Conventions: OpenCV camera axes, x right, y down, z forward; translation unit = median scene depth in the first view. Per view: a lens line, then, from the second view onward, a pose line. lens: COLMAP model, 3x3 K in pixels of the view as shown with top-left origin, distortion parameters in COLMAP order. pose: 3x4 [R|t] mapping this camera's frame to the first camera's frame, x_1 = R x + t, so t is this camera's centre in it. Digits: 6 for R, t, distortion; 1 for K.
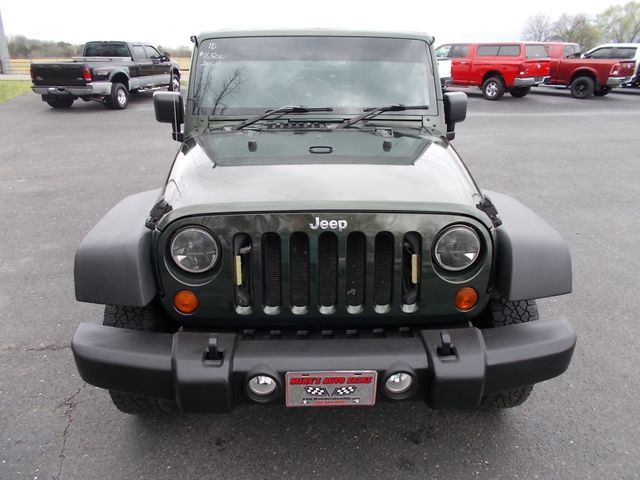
lens RADIAL K [[483.7, 0, 320.0], [0, 483.7, 240.0], [0, 0, 1]] dist [-0.000476, -0.000307]
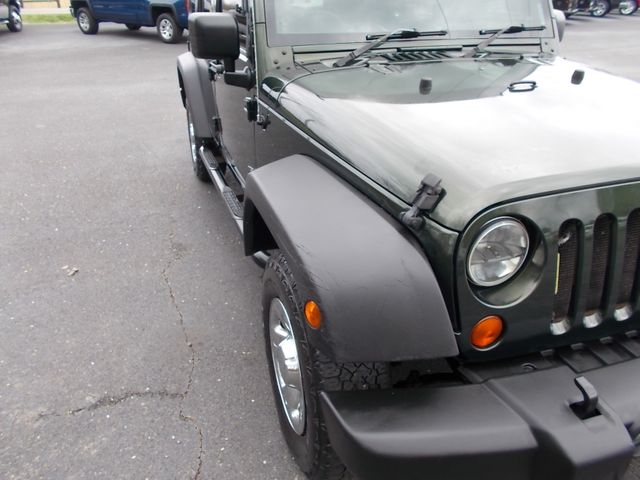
lens RADIAL K [[483.7, 0, 320.0], [0, 483.7, 240.0], [0, 0, 1]] dist [-0.000476, -0.000307]
pose [[0.959922, -0.130729, 0.247911, -0.607259], [0.099771, 0.985998, 0.133617, -0.101138], [-0.261908, -0.103528, 0.959524, 0.417366]]
